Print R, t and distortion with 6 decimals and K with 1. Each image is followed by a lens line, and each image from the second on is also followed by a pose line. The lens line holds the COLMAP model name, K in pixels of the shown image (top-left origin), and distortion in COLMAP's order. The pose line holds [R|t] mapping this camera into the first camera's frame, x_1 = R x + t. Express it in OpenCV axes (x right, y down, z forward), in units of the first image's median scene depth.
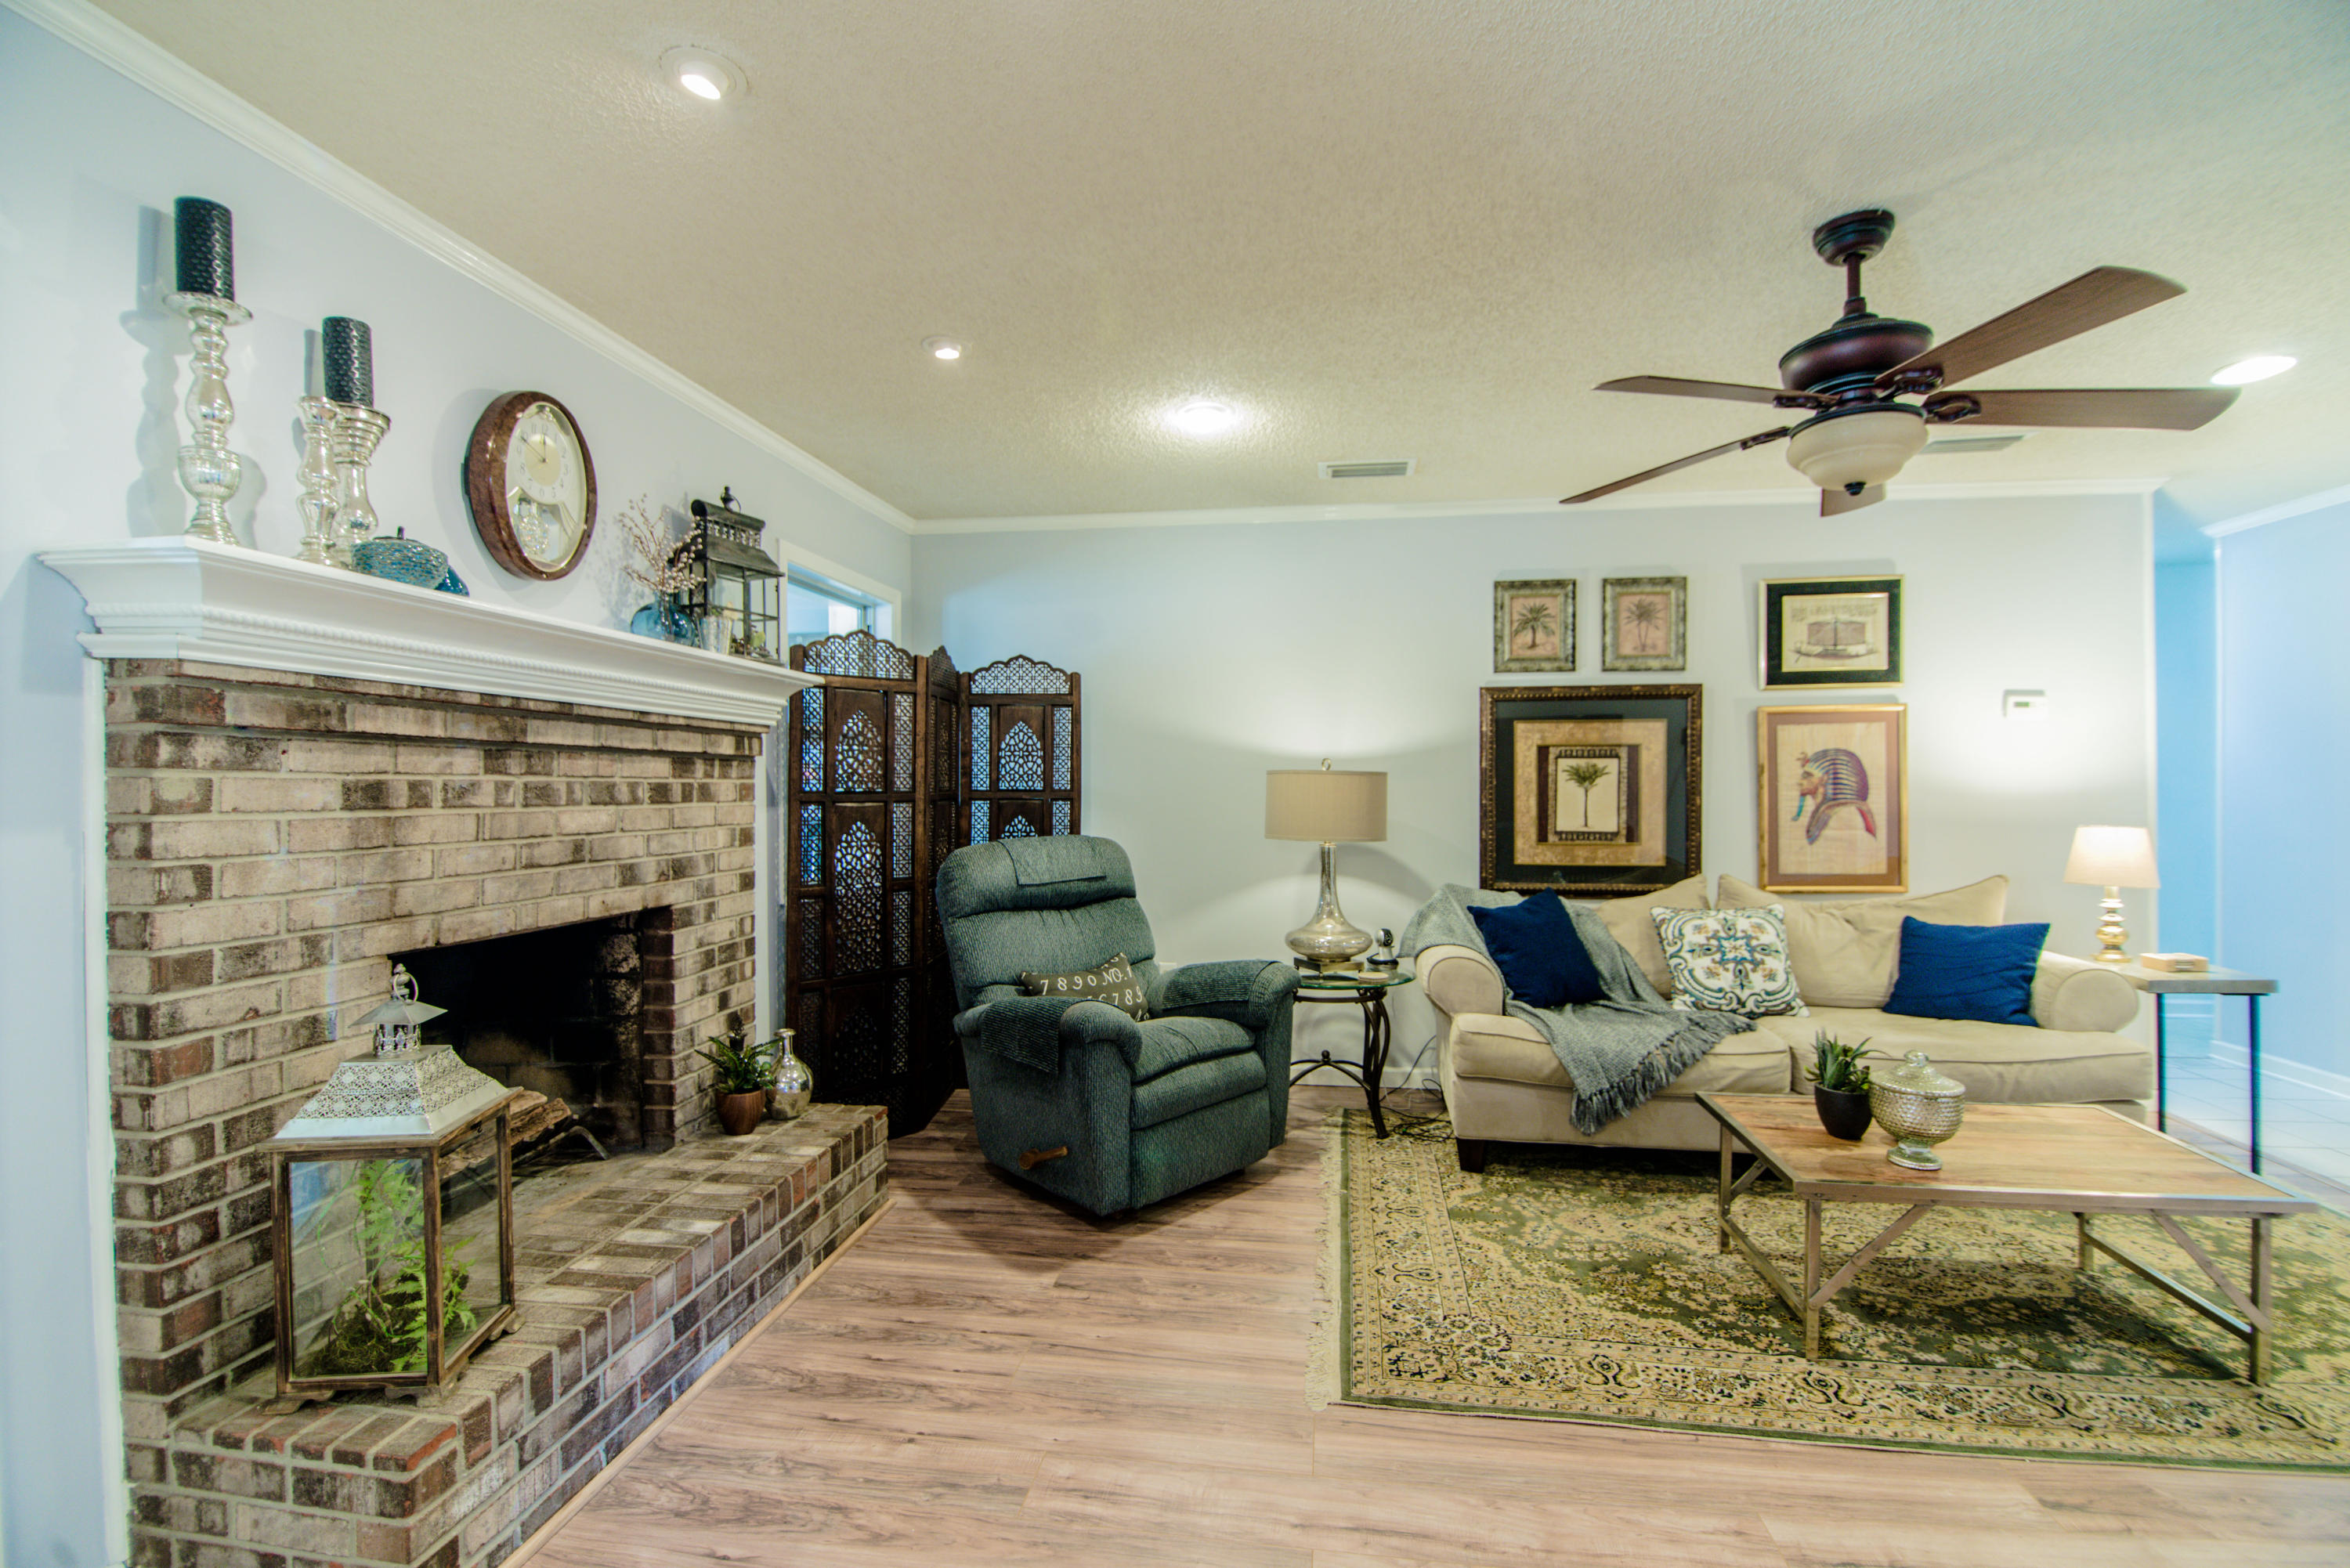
lens RADIAL K [[1046.5, 0, 1181.1], [0, 1046.5, 784.2], [0, 0, 1]] dist [-0.010394, -0.005257]
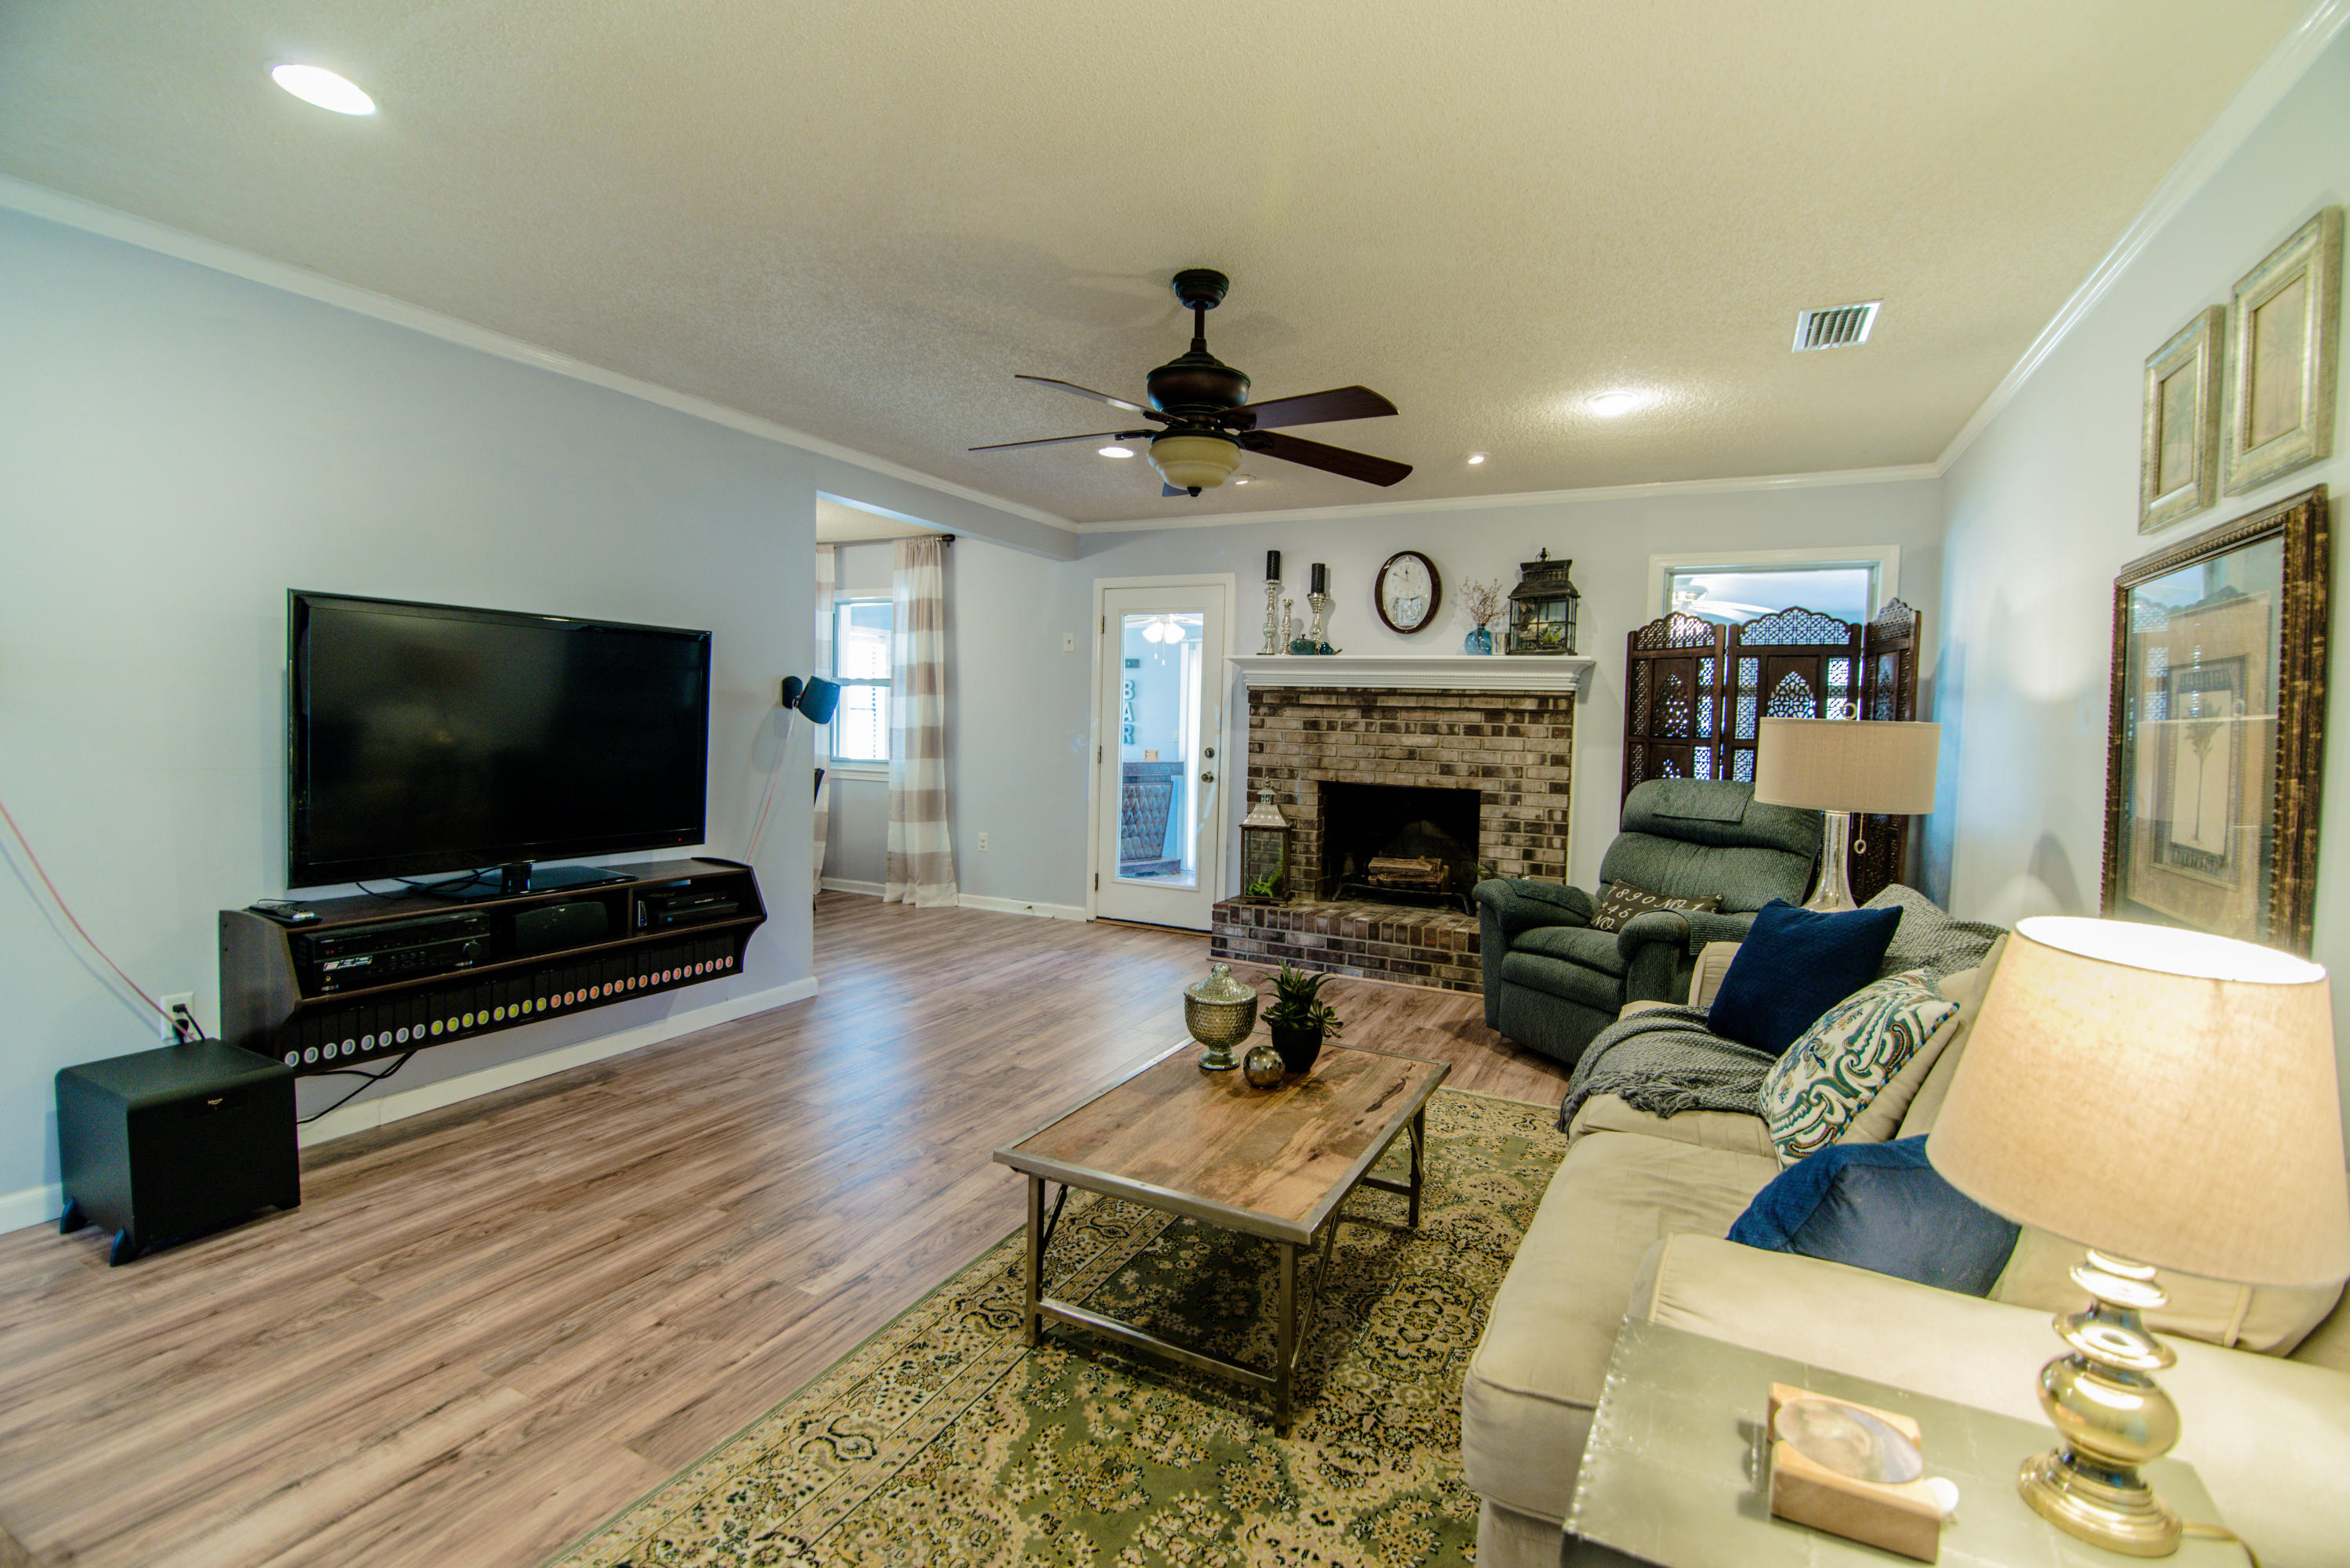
lens RADIAL K [[1046.5, 0, 1174.8], [0, 1046.5, 782.0], [0, 0, 1]] dist [-0.010394, -0.005257]
pose [[-0.326311, 0.050953, -0.943888, 1.243797], [-0.024962, 0.997733, 0.062489, -0.002531], [0.944933, 0.043952, -0.324299, 0.922762]]
